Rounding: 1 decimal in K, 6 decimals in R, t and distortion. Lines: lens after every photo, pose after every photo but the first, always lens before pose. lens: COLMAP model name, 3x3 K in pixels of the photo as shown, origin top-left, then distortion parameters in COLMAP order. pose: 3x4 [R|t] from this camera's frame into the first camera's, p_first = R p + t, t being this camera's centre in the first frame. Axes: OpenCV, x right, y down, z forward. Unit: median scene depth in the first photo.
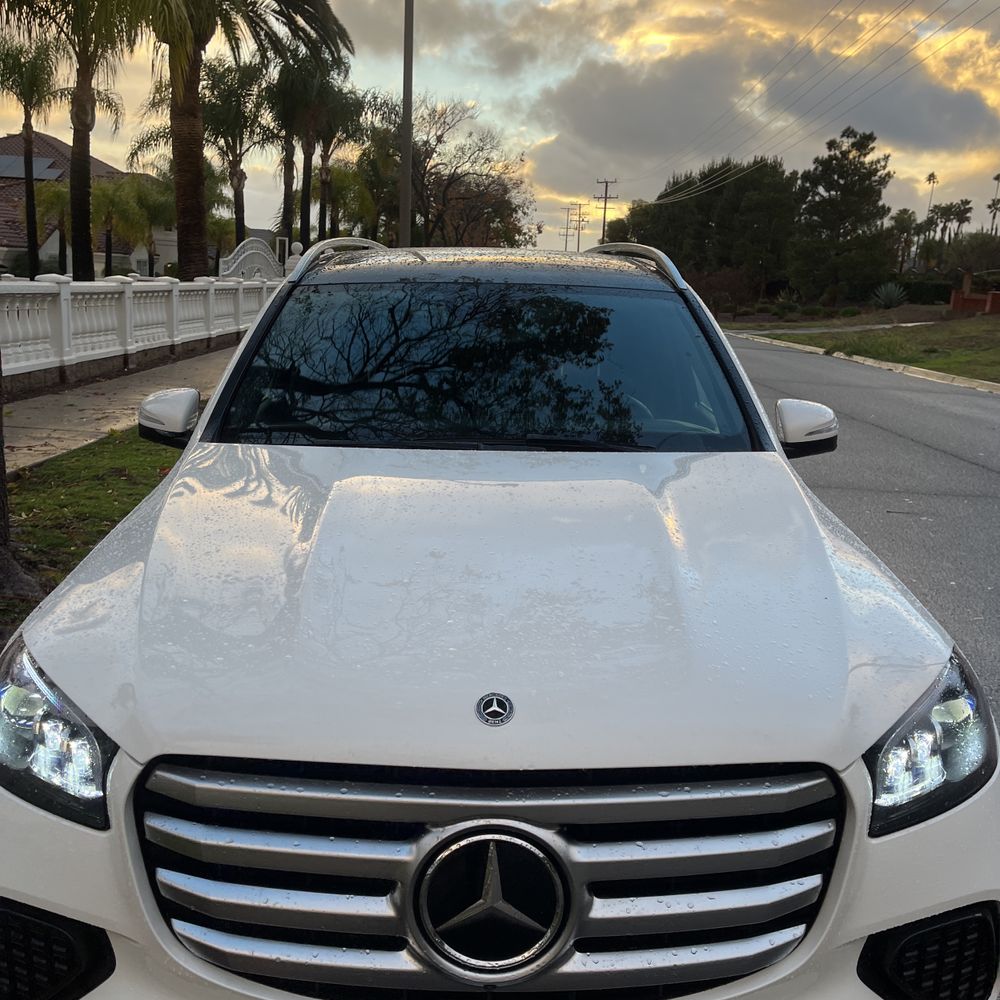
lens RADIAL K [[1018.6, 0, 502.0], [0, 1018.6, 502.2], [0, 0, 1]] dist [0.028204, 0.000000]
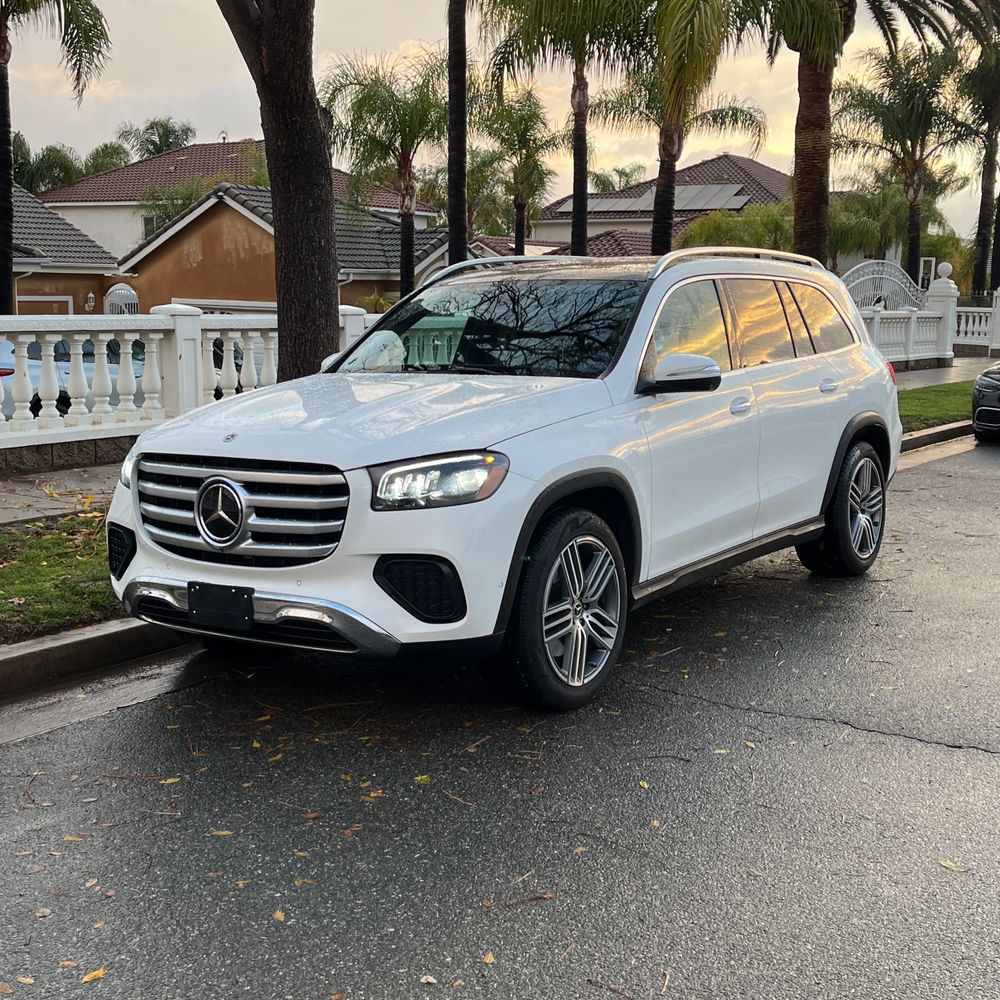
lens RADIAL K [[1372.0, 0, 499.0], [0, 1372.0, 499.3], [0, 0, 1]] dist [0.016945, 0.000000]
pose [[0.822748, 0.044075, -0.566696, 1.954868], [-0.092170, 0.994139, -0.056497, 0.385086], [0.560884, 0.098715, 0.821988, -1.104130]]
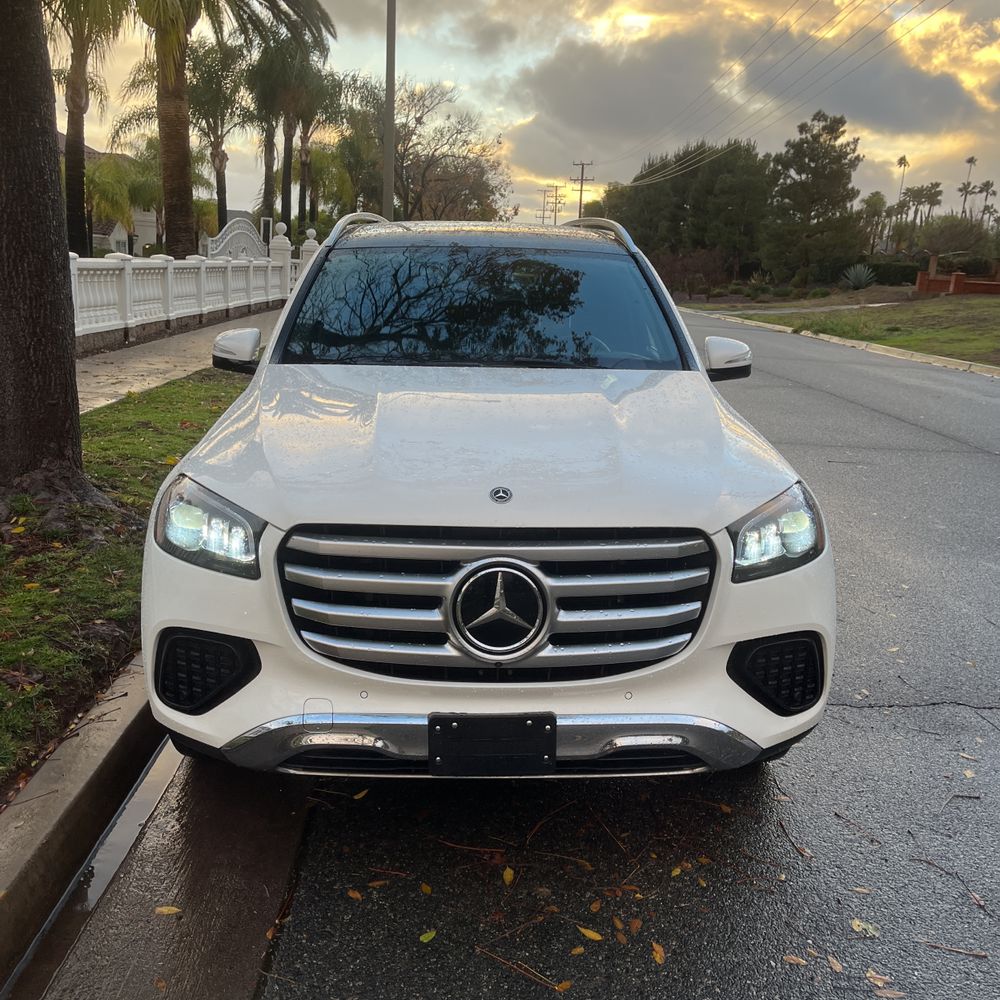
lens RADIAL K [[1018.6, 0, 498.6], [0, 1018.6, 506.5], [0, 0, 1]] dist [0.028204, 0.000000]
pose [[0.999822, -0.002819, 0.018657, -0.032578], [0.002446, 0.999797, 0.019993, 0.150857], [-0.018710, -0.019944, 0.999626, -0.509569]]
